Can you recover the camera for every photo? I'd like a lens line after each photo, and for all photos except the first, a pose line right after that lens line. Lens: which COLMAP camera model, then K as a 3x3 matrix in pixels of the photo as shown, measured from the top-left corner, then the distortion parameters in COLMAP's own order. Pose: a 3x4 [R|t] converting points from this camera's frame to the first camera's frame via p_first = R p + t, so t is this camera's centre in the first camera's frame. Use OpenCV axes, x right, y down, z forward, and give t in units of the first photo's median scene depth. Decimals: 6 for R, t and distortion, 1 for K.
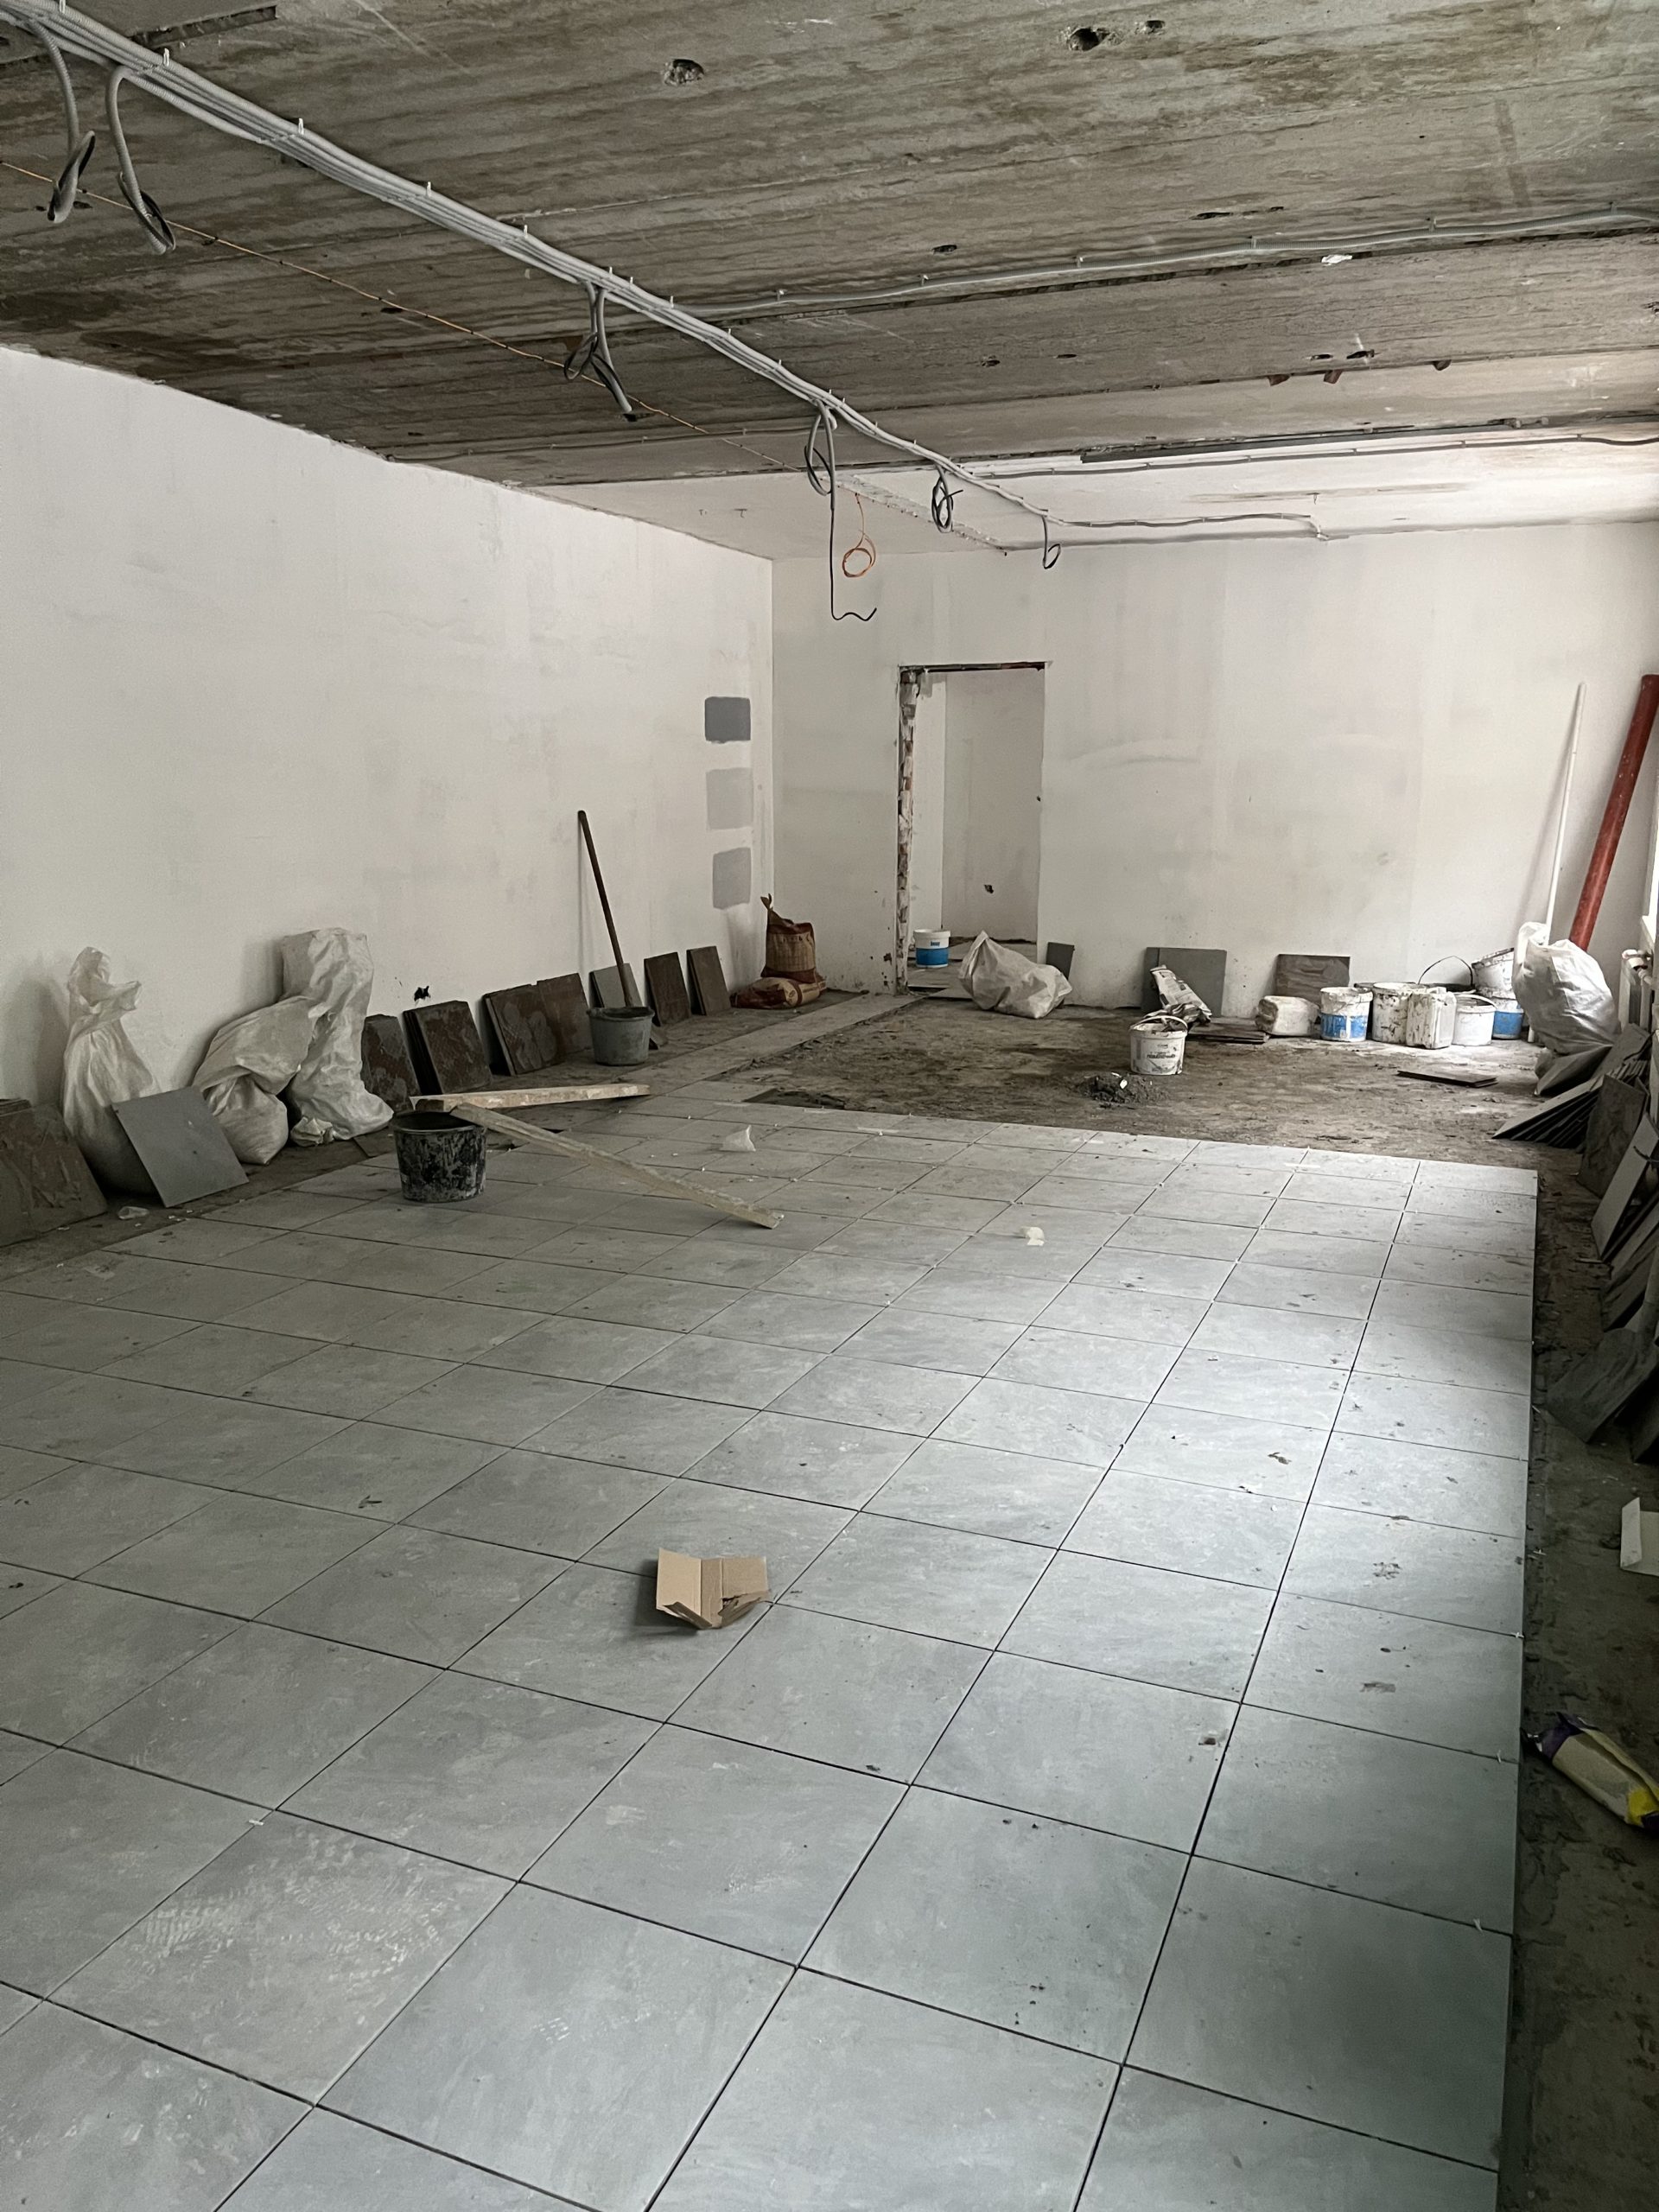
lens RADIAL K [[1693.5, 0, 864.0], [0, 1693.5, 1134.5], [0, 0, 1]] dist [0.070785, -0.100111]
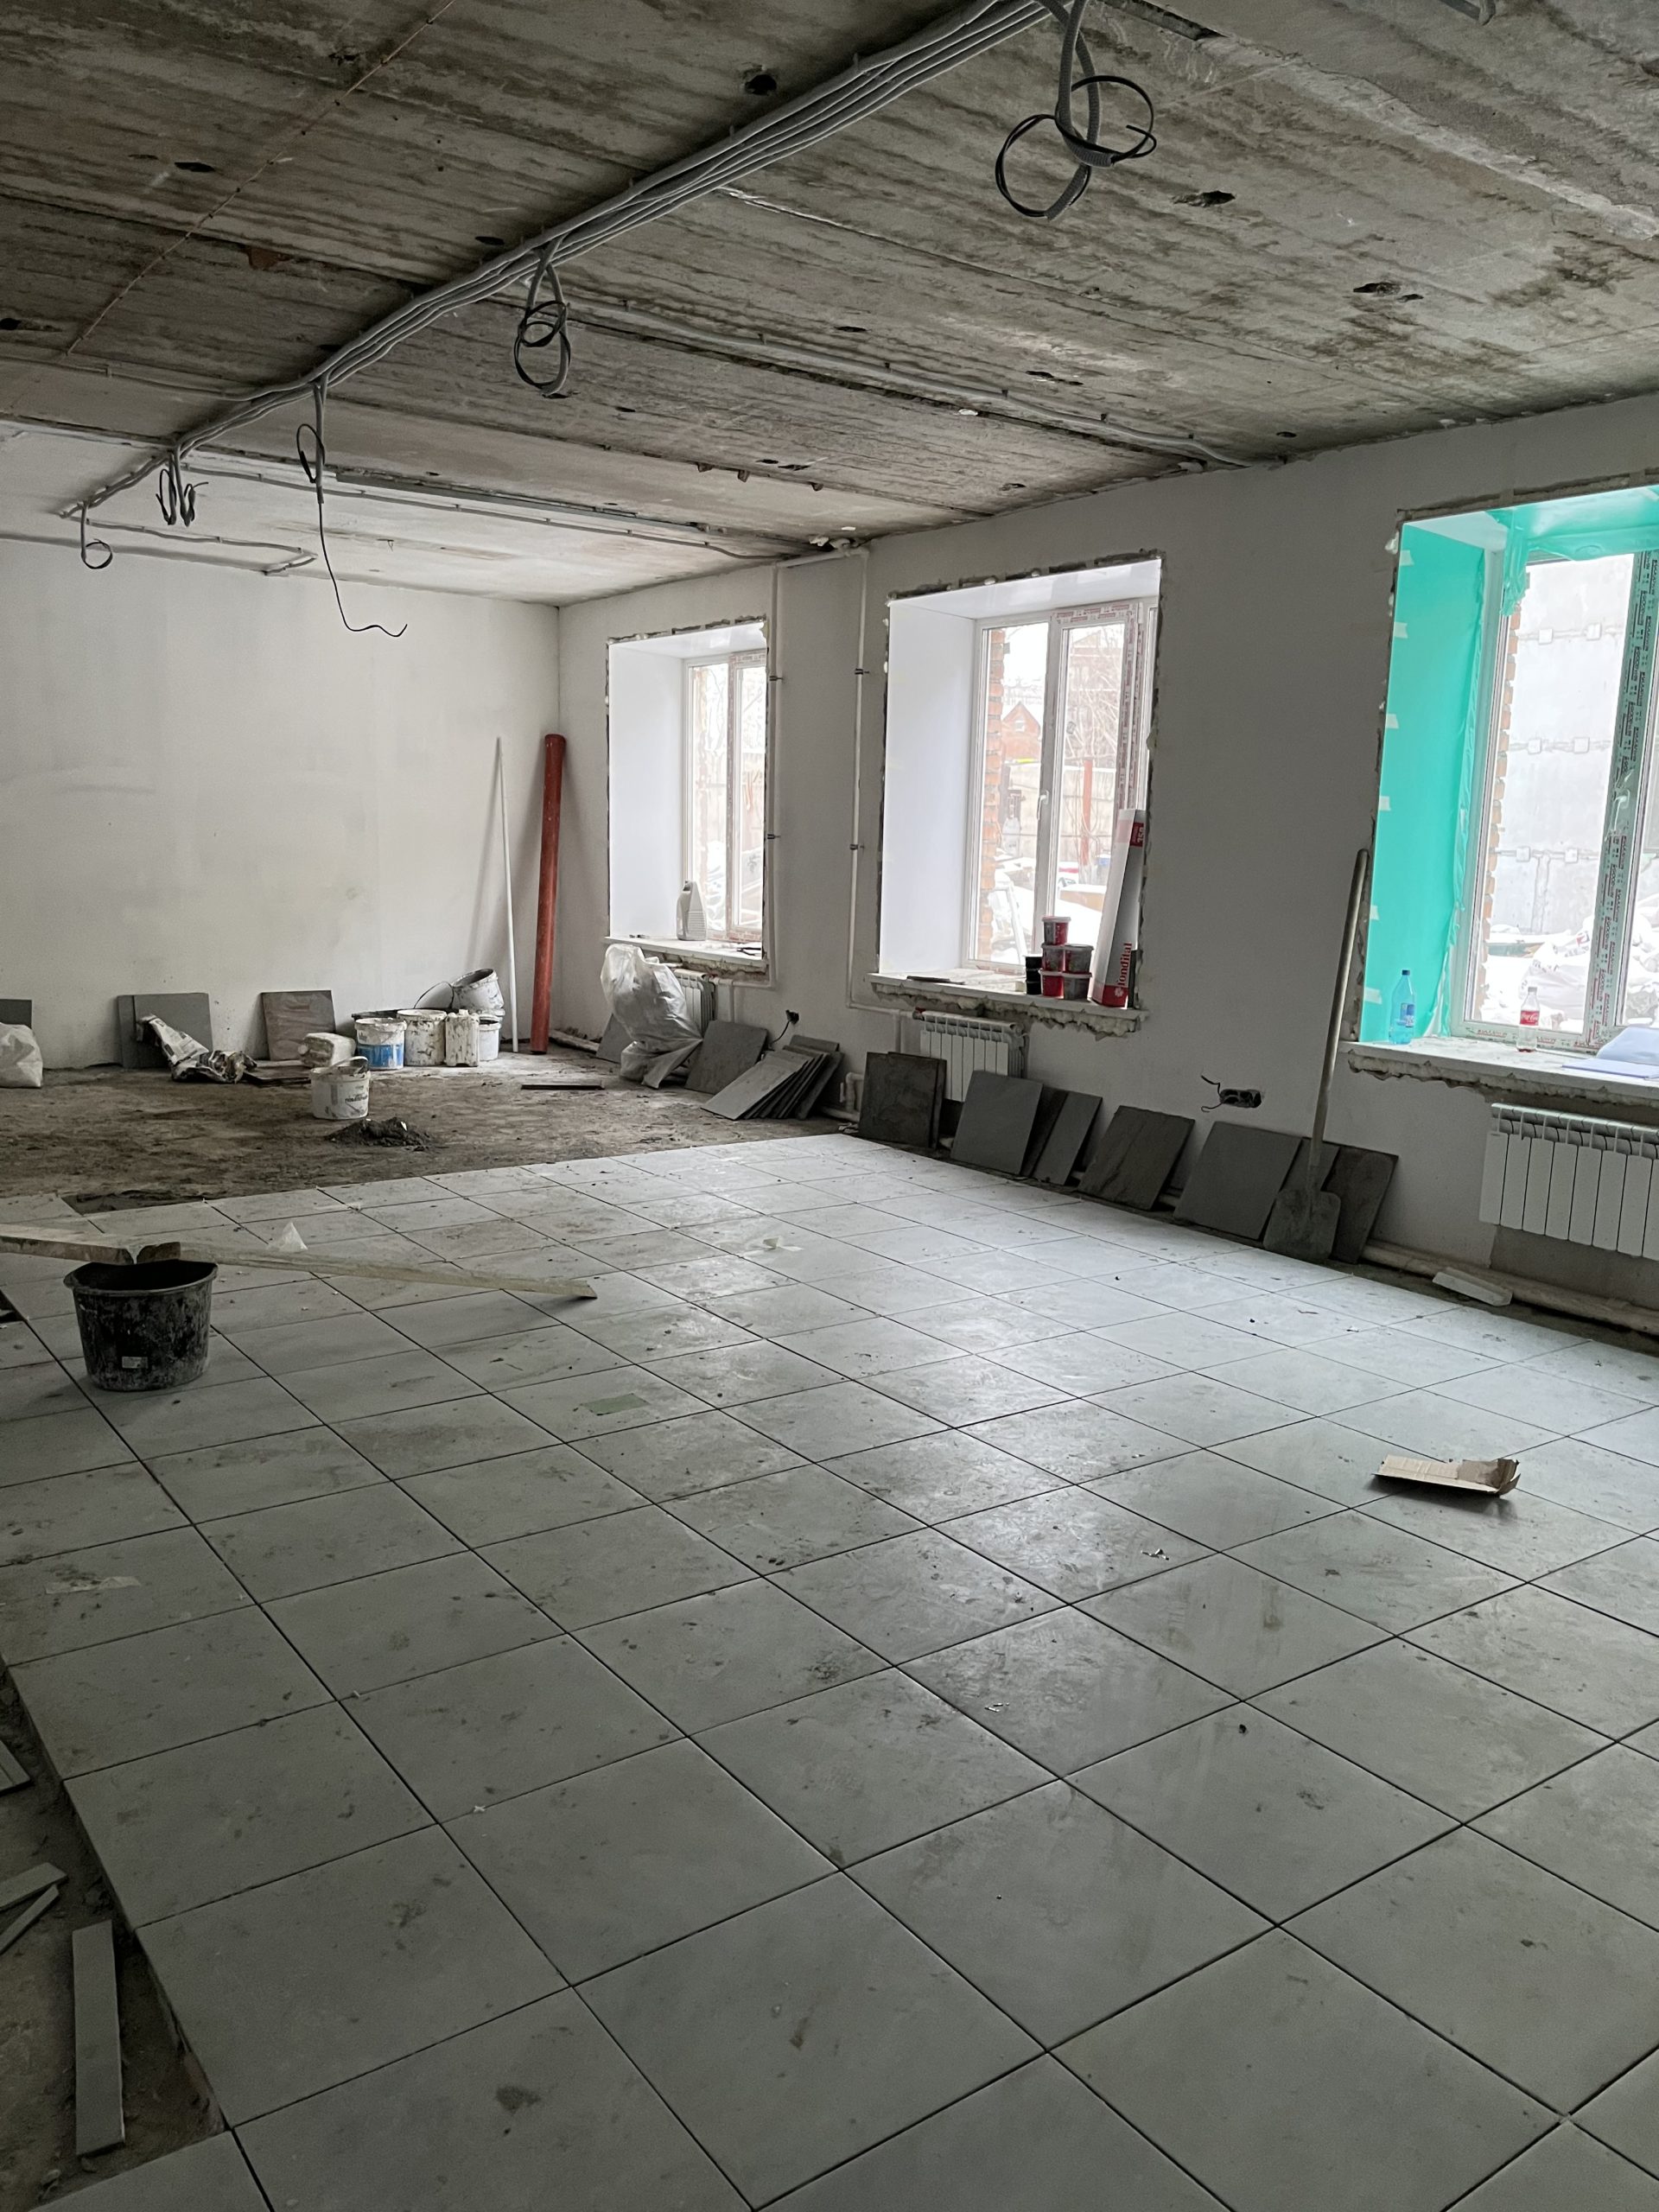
lens RADIAL K [[1671.2, 0, 848.5], [0, 1671.2, 1121.3], [0, 0, 1]] dist [0.072531, -0.104264]
pose [[0.515158, -0.136940, 0.846085, -0.576688], [0.158701, 0.985324, 0.062848, -0.057809], [-0.842275, 0.101899, 0.529330, 0.306105]]
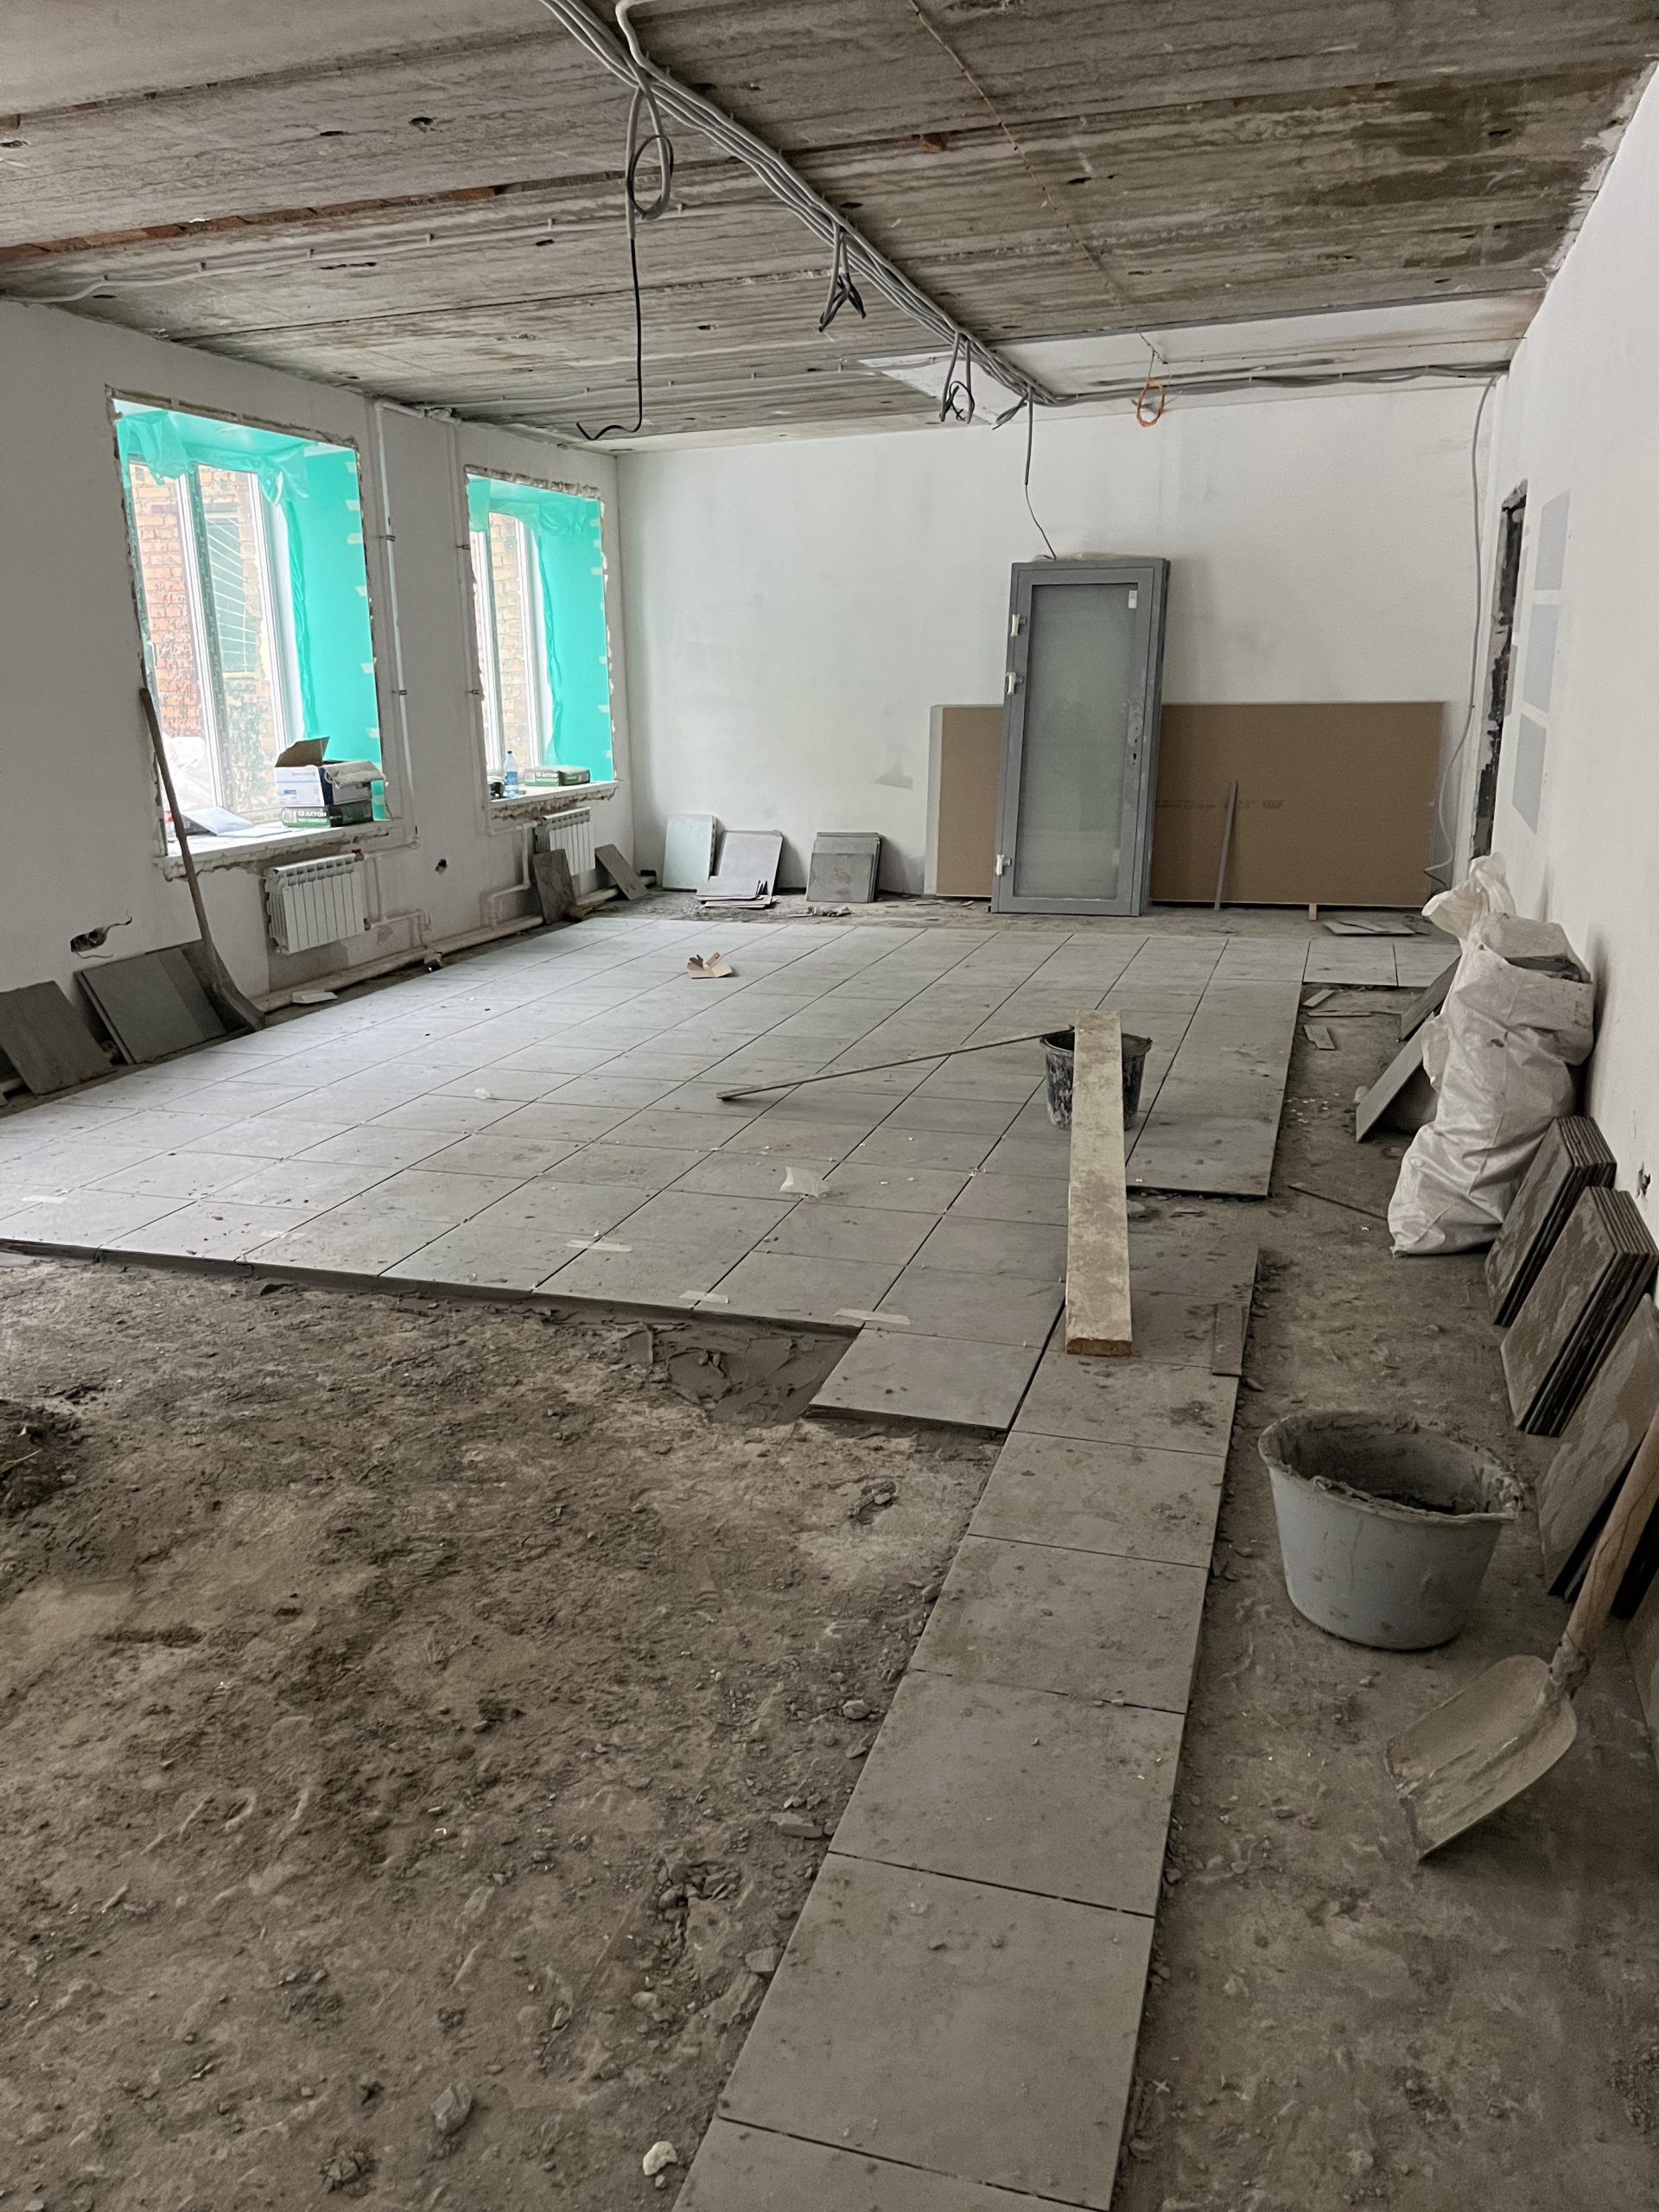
lens RADIAL K [[1671.2, 0, 848.5], [0, 1671.2, 1121.3], [0, 0, 1]] dist [0.072531, -0.104264]
pose [[-0.993881, 0.038794, -0.103419, -0.014398], [-0.013942, 0.884742, 0.465872, -0.333252], [0.109572, 0.464463, -0.878788, 1.523736]]
